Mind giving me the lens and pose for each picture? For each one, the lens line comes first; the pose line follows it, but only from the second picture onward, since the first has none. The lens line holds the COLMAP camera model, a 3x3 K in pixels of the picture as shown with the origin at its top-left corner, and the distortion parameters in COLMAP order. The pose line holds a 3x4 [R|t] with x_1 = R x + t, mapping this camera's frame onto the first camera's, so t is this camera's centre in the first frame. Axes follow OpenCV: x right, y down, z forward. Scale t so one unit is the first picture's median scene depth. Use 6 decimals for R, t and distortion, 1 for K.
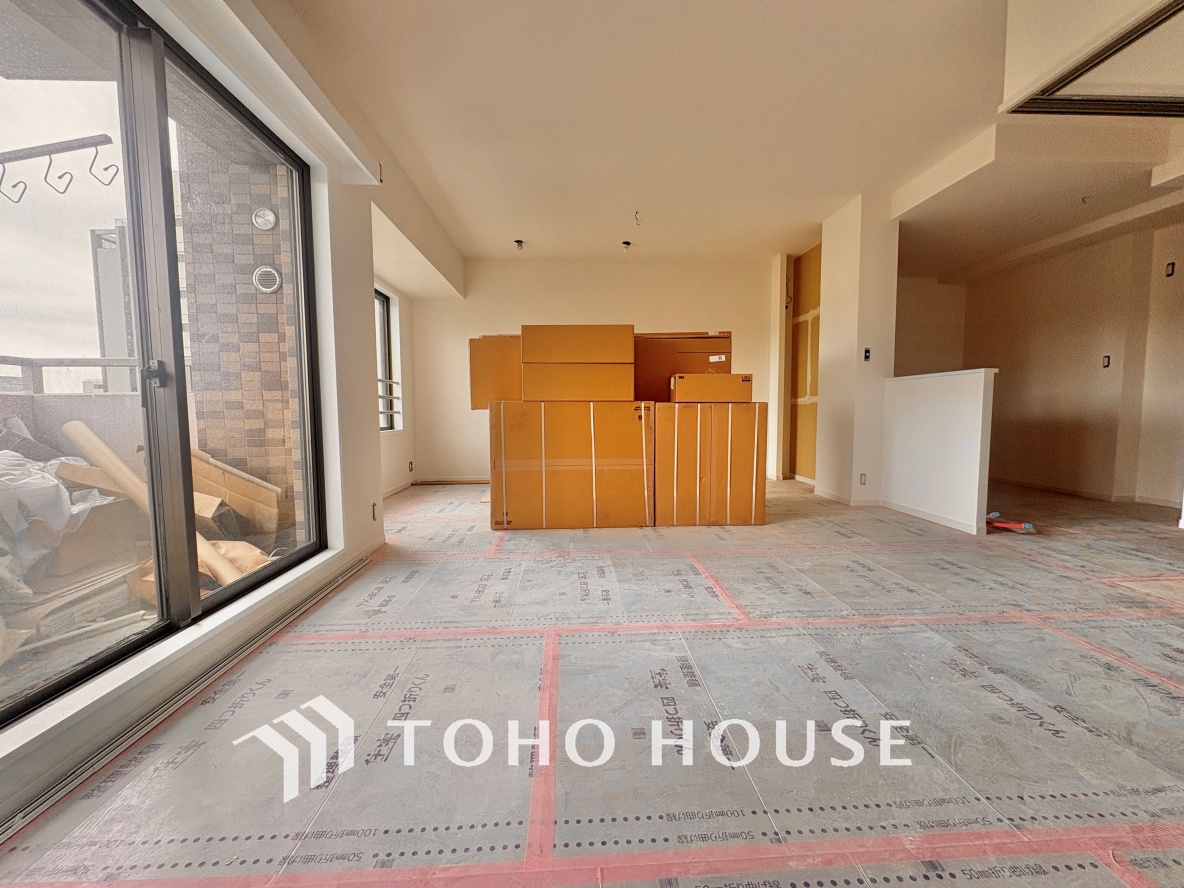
lens RADIAL K [[470.5, 0, 593.5], [0, 470.5, 442.6], [0, 0, 1]] dist [-0.001643, 0.000614]
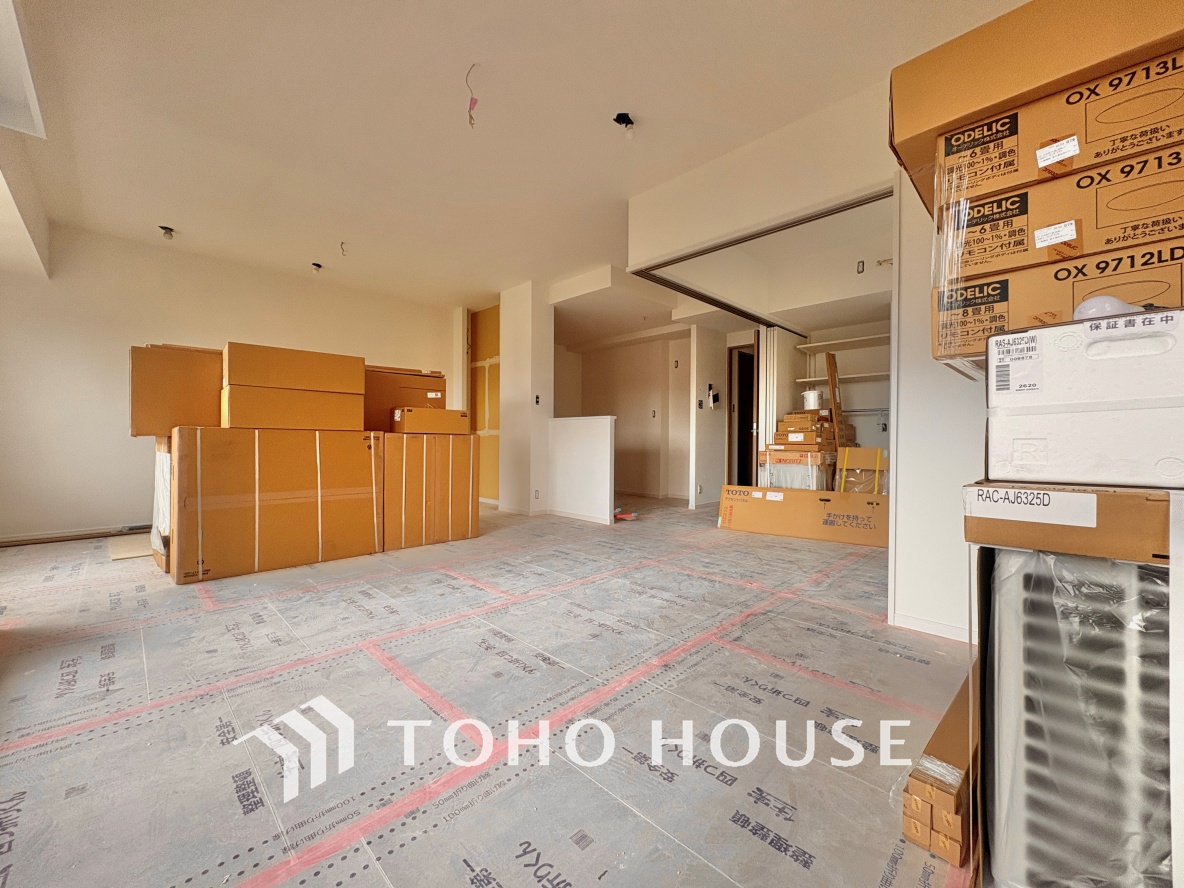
lens RADIAL K [[470.5, 0, 594.0], [0, 470.5, 440.1], [0, 0, 1]] dist [-0.001643, 0.000614]
pose [[0.737541, 0.012331, 0.675190, -0.261058], [0.034471, 0.997842, -0.055877, 0.007163], [-0.674422, 0.064486, 0.735524, -0.103286]]
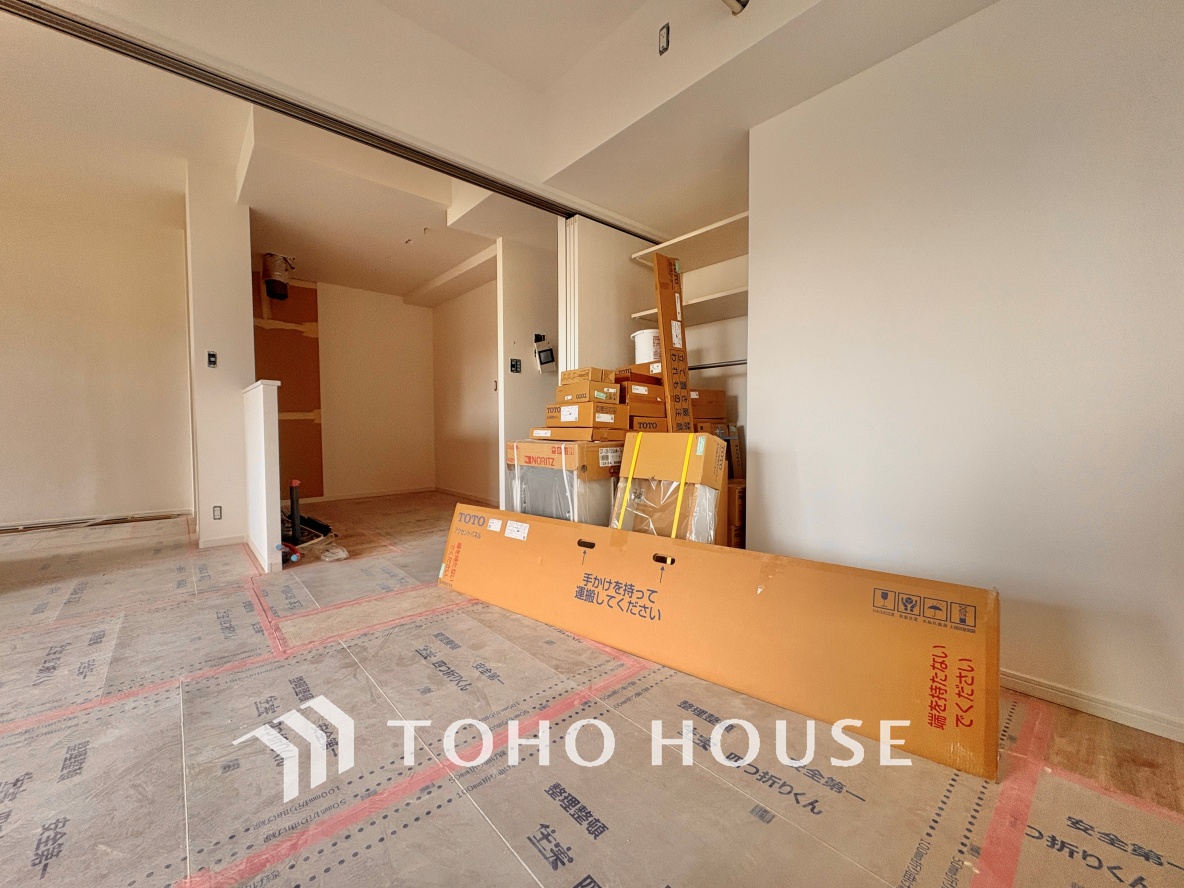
lens RADIAL K [[470.5, 0, 588.6], [0, 470.5, 445.8], [0, 0, 1]] dist [-0.001643, 0.000614]
pose [[0.780575, -0.025410, 0.624546, 0.777048], [0.041293, 0.999087, -0.010961, -0.001568], [-0.623697, 0.034345, 0.780911, -0.053038]]
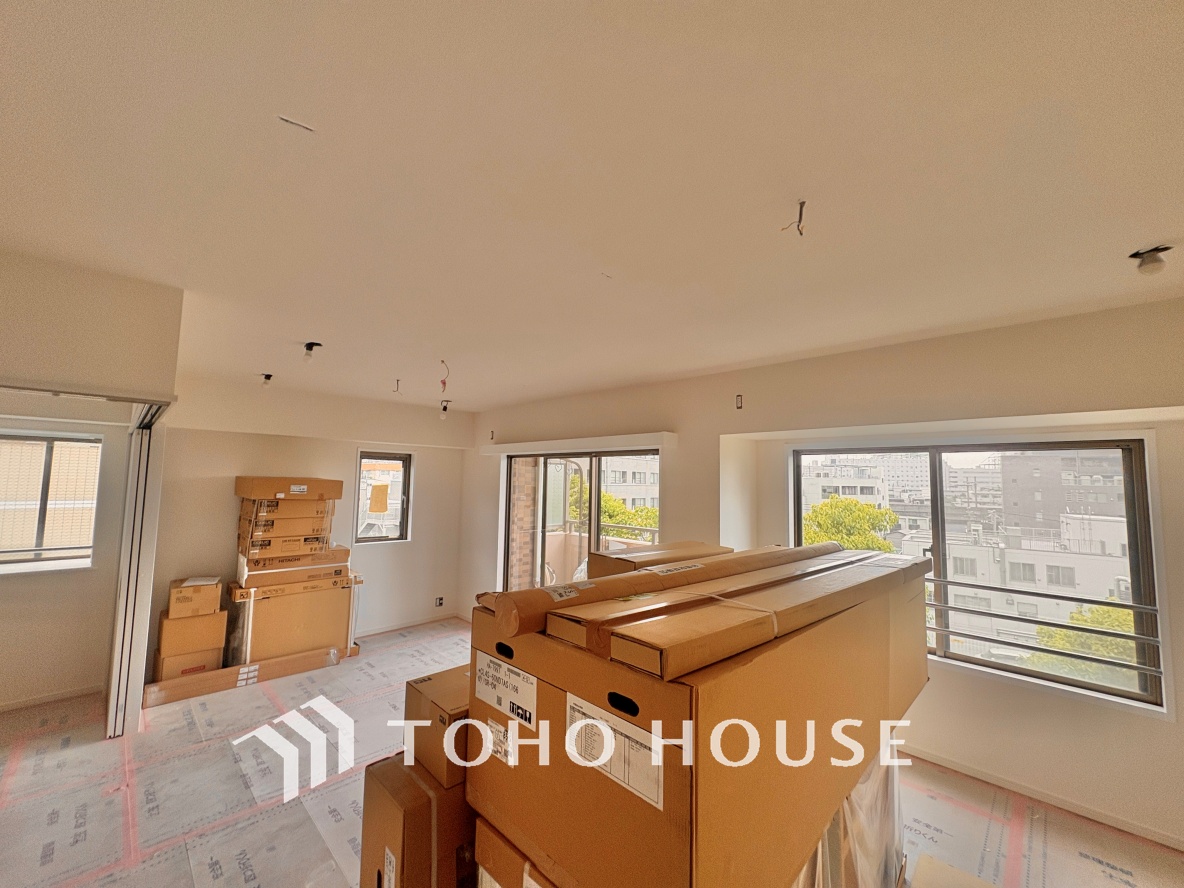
lens RADIAL K [[470.5, 0, 590.8], [0, 470.5, 442.3], [0, 0, 1]] dist [-0.001643, 0.000614]
pose [[-0.736439, -0.062138, -0.673644, 0.589327], [-0.061086, 0.997813, -0.025259, -0.423855], [0.673740, 0.022549, -0.738625, 1.620560]]
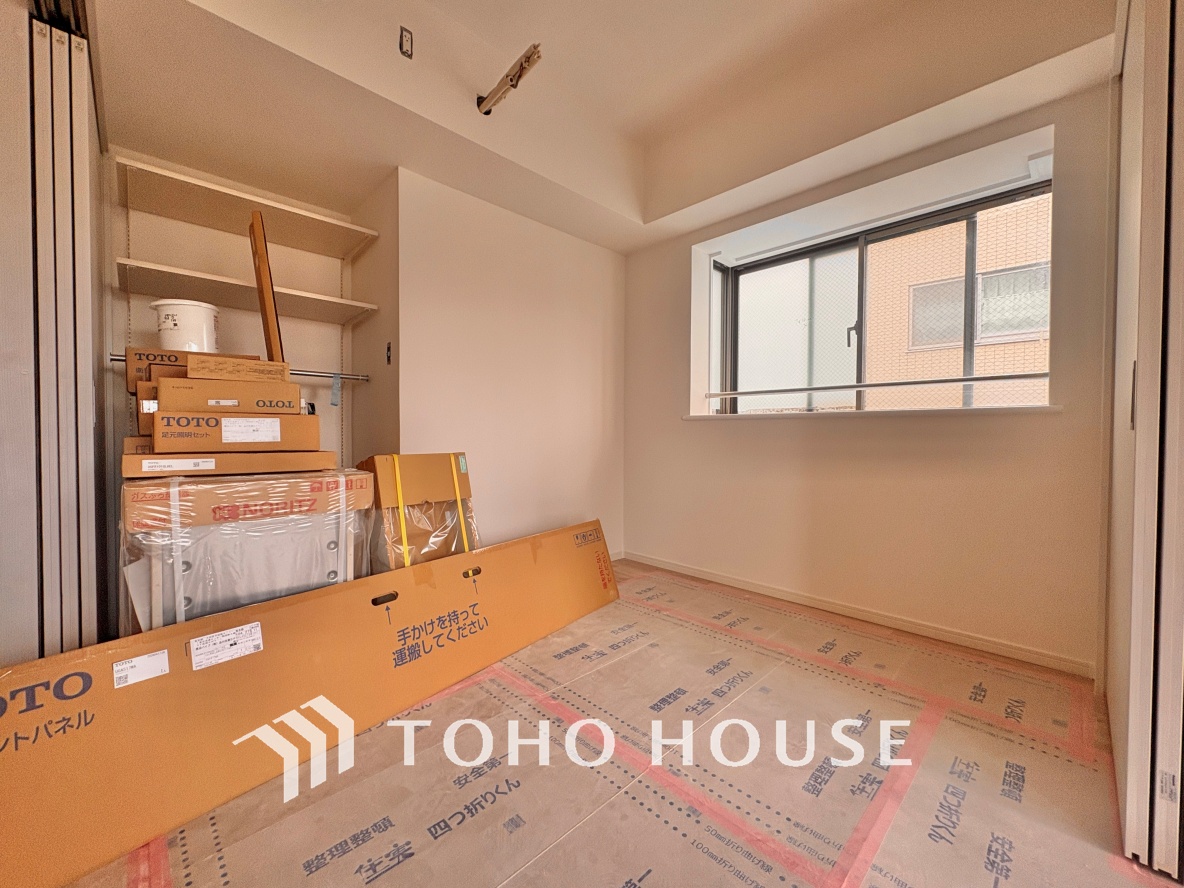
lens RADIAL K [[470.5, 0, 599.8], [0, 470.5, 445.1], [0, 0, 1]] dist [-0.001643, 0.000614]
pose [[-0.664686, -0.013363, 0.747003, 0.639282], [0.052432, 0.996541, 0.064480, -0.061197], [-0.745281, 0.082026, -0.661686, 0.623730]]
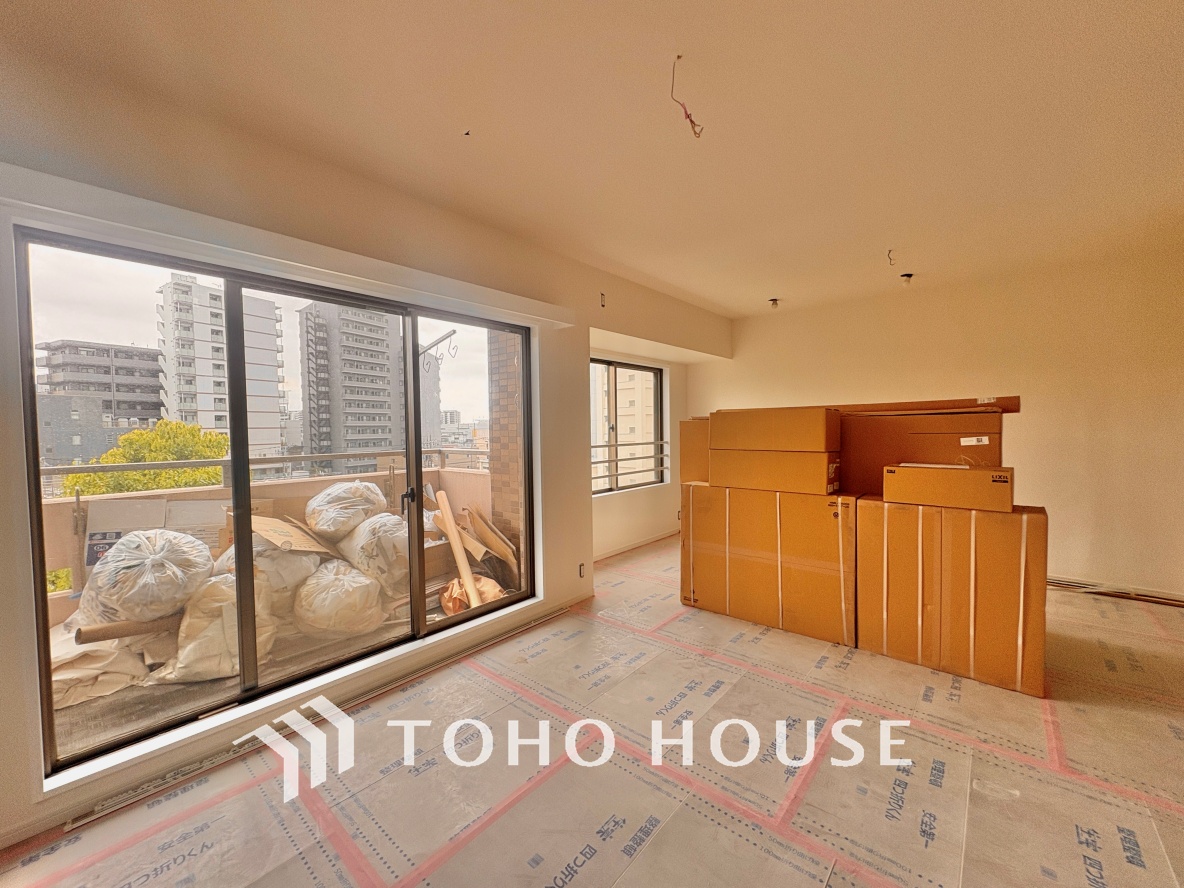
lens RADIAL K [[470.5, 0, 595.1], [0, 470.5, 443.0], [0, 0, 1]] dist [-0.001643, 0.000614]
pose [[0.723803, 0.018595, -0.689756, 0.409231], [-0.038719, 0.999156, -0.013694, -0.172155], [0.688919, 0.036618, 0.723913, 0.086178]]
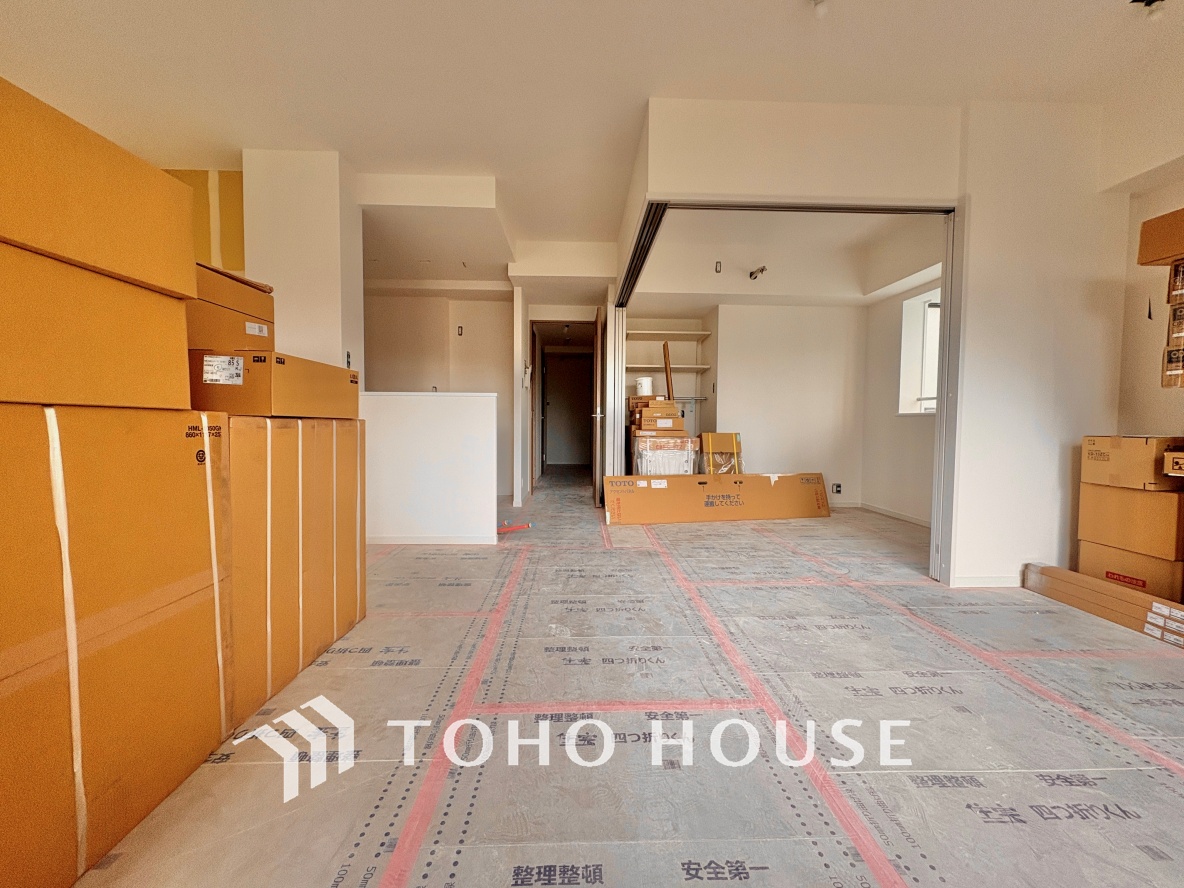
lens RADIAL K [[470.5, 0, 594.0], [0, 470.5, 442.7], [0, 0, 1]] dist [-0.001643, 0.000614]
pose [[0.018177, -0.032424, 0.999309, -0.281318], [0.061992, 0.997588, 0.031240, -0.062481], [-0.997911, 0.061381, 0.020143, 0.770718]]
